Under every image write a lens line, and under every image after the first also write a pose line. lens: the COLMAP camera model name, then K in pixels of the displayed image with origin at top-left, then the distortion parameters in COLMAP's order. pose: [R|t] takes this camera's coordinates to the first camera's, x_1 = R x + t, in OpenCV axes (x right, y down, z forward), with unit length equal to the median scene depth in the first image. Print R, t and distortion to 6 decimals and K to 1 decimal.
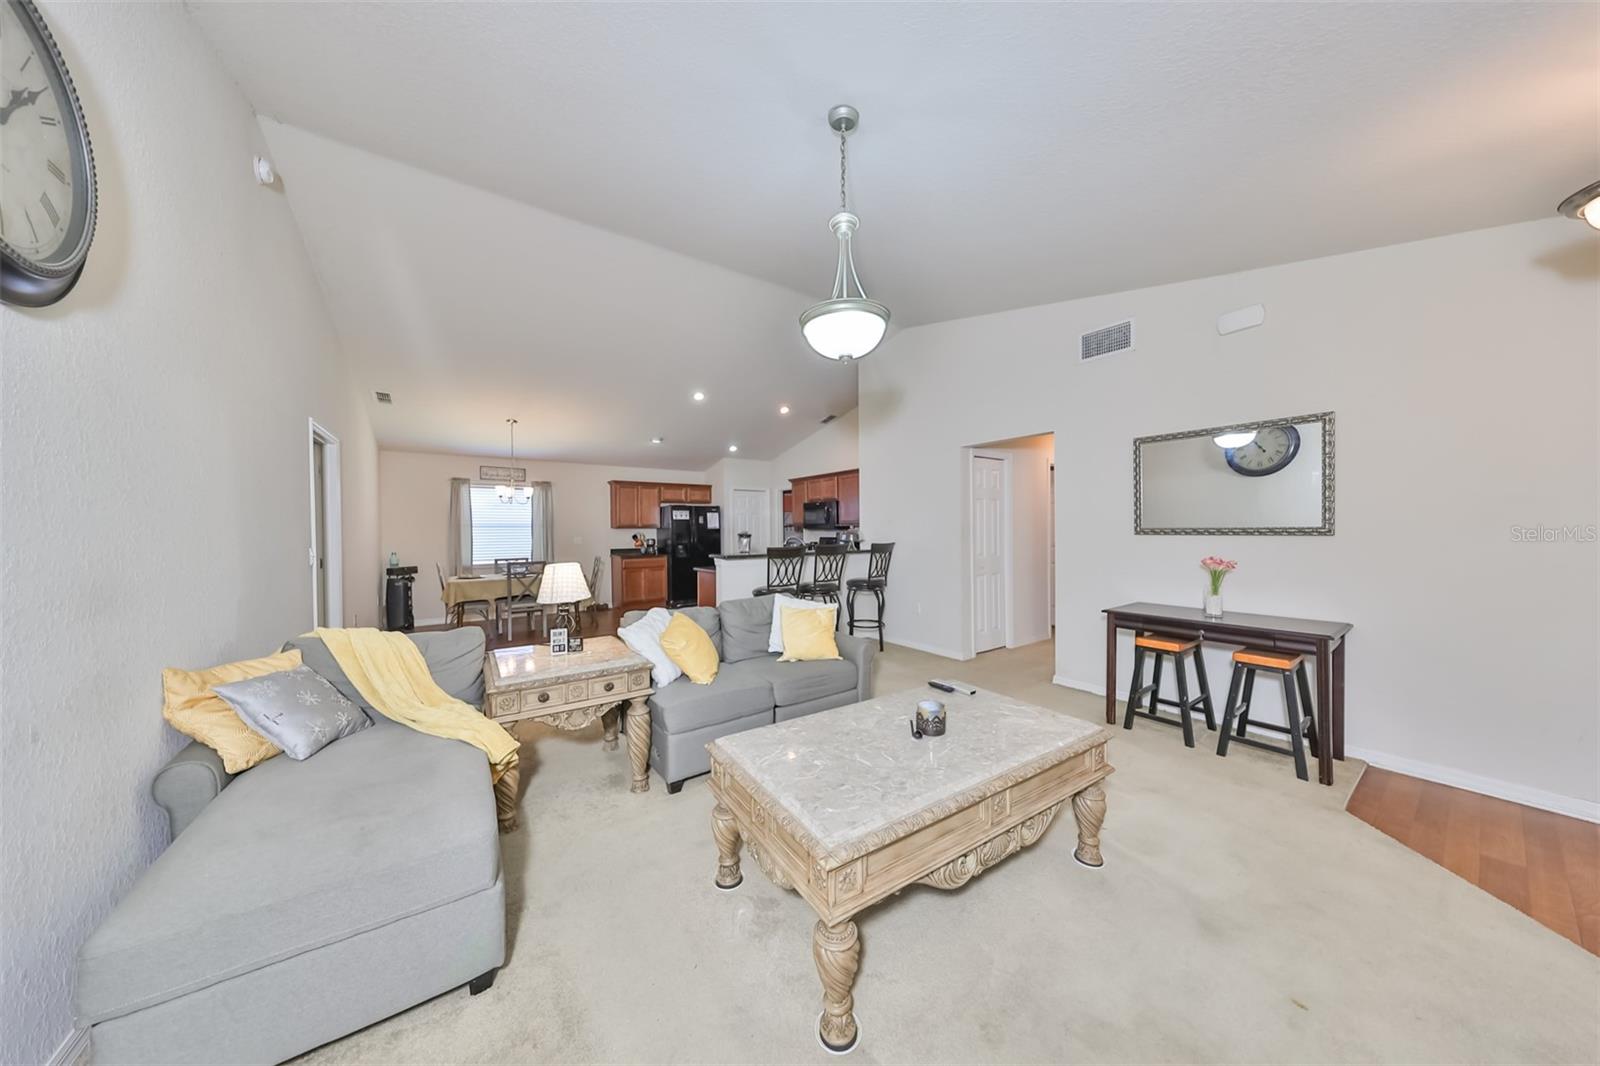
lens RADIAL K [[496.3, 0, 783.5], [0, 496.3, 533.7], [0, 0, 1]] dist [0.000095, -0.000019]
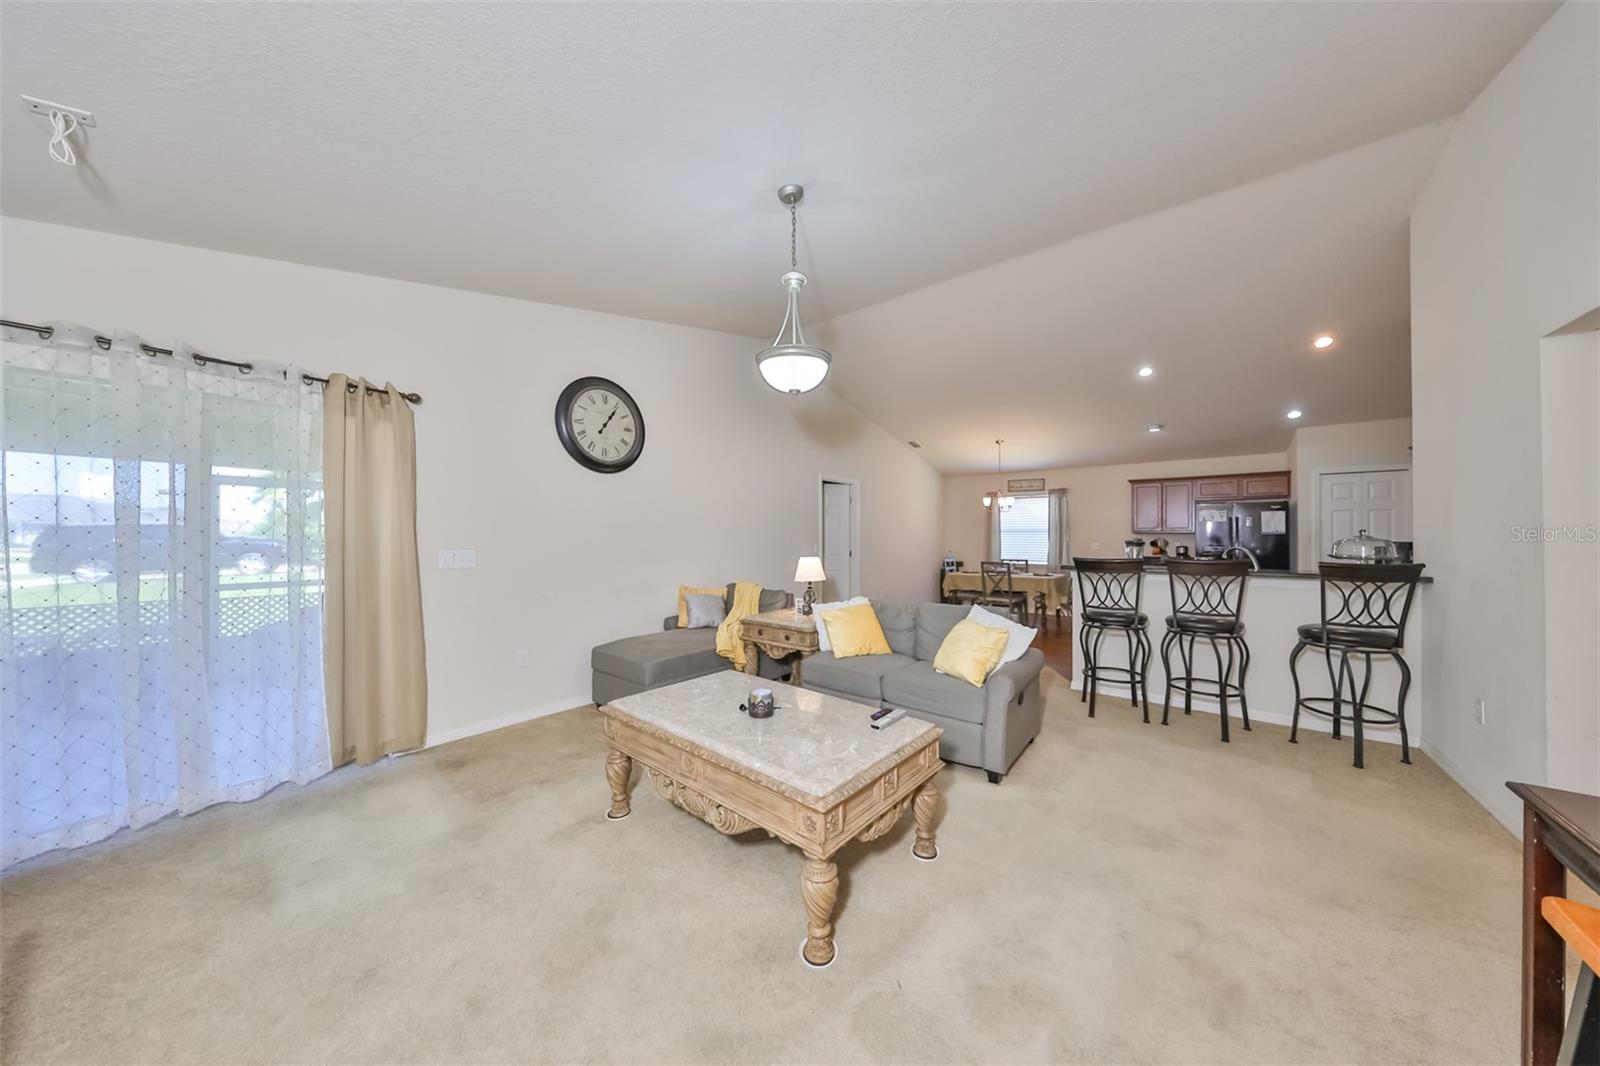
lens RADIAL K [[477.7, 0, 800.0], [0, 477.7, 533.0], [0, 0, 1]] dist [0.000476, 0.000004]
pose [[0.309131, 0.002143, -0.951017, 0.403789], [-0.010693, 0.999942, -0.001223, -0.004987], [0.950959, 0.010548, 0.309136, 0.220208]]
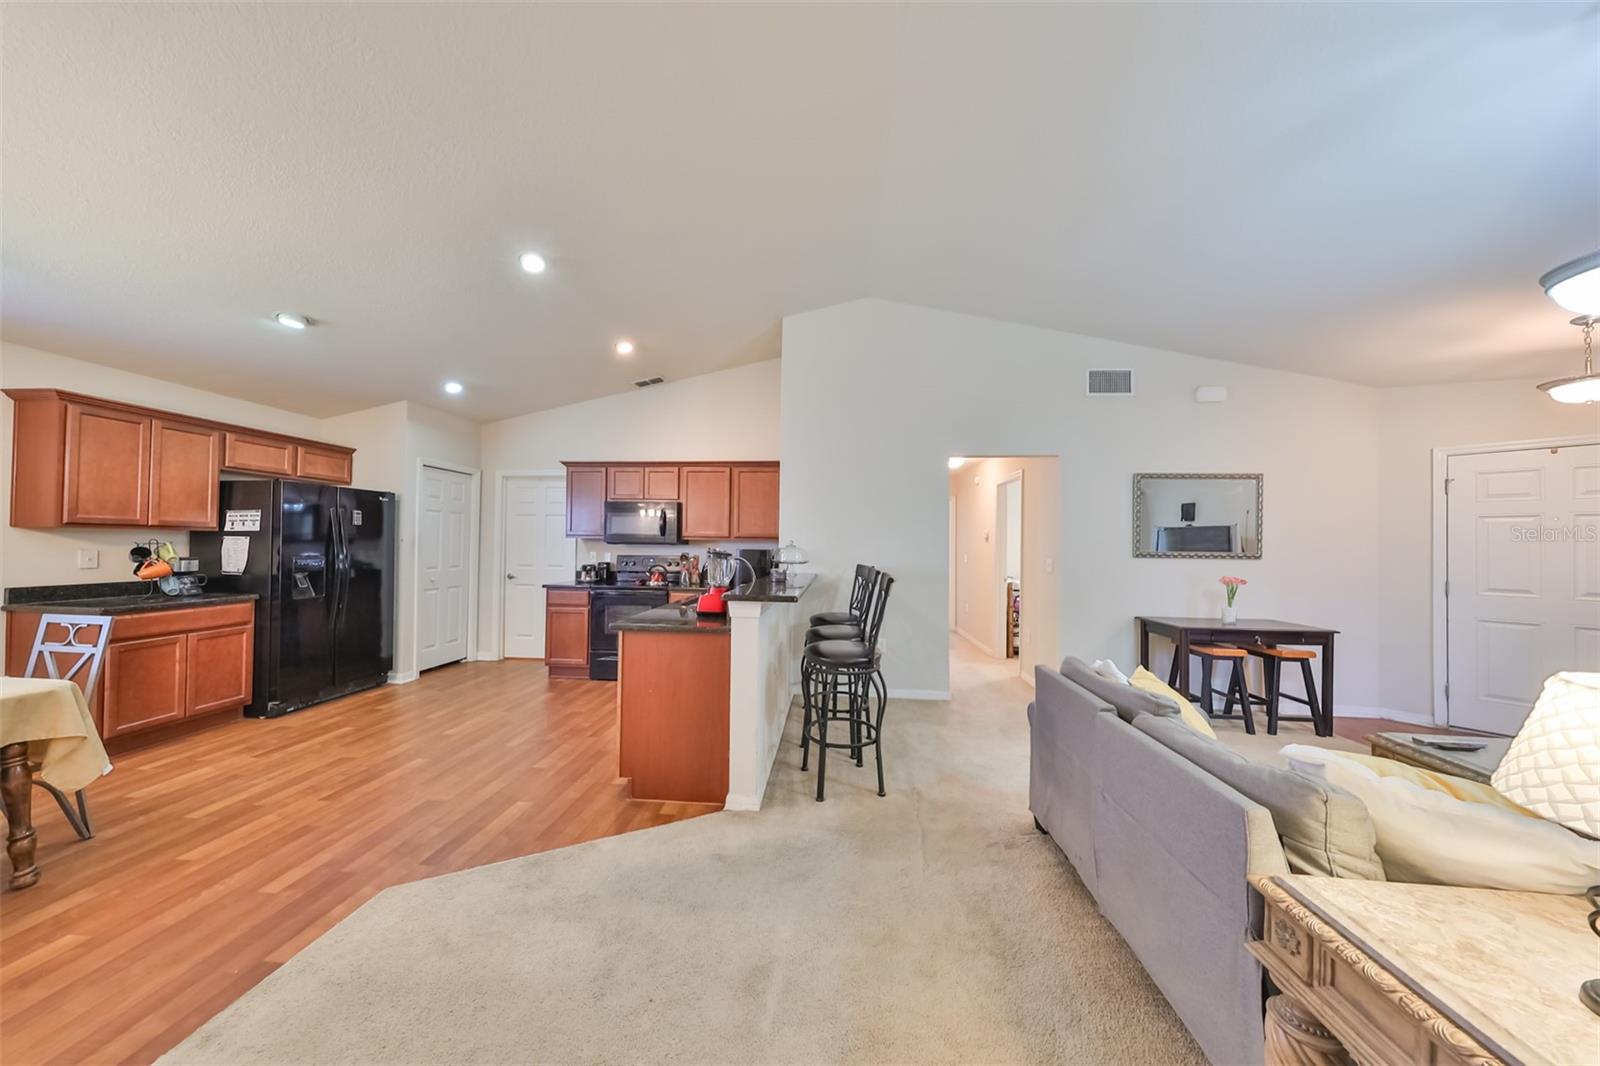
lens RADIAL K [[497.5, 0, 762.5], [0, 497.5, 536.4], [0, 0, 1]] dist [-0.000571, -0.000068]
pose [[0.622034, 0.031249, 0.782367, -0.404733], [-0.012228, 0.999469, -0.030198, -0.000245], [-0.782895, 0.009217, 0.622086, 0.539374]]
